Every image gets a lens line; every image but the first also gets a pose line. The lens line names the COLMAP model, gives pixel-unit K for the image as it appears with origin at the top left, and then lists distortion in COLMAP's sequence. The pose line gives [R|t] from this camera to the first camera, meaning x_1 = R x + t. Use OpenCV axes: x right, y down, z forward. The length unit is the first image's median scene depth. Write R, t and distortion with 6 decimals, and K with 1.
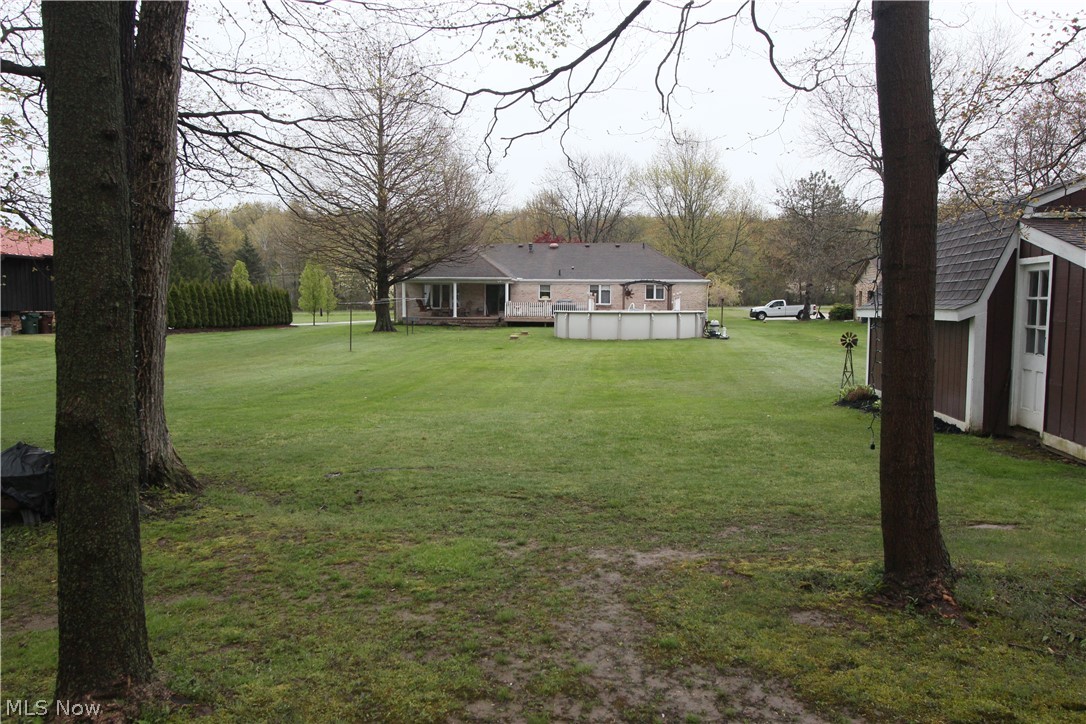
lens RADIAL K [[805.9, 0, 542.1], [0, 805.9, 361.9], [0, 0, 1]] dist [-0.005054, -0.000330]
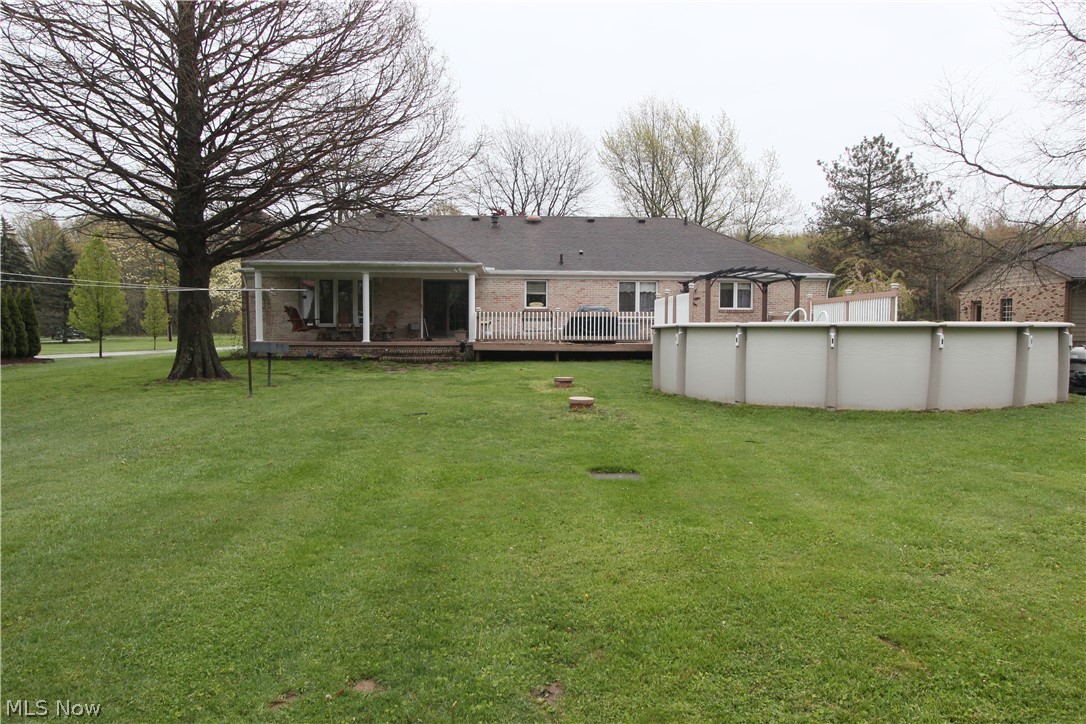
lens RADIAL K [[737.2, 0, 544.9], [0, 737.2, 363.3], [0, 0, 1]] dist [-0.001640, -0.000577]
pose [[0.985790, -0.009039, 0.167738, -0.074261], [0.013487, 0.999587, -0.025393, -0.028591], [-0.167439, 0.027295, 0.985505, 0.520787]]
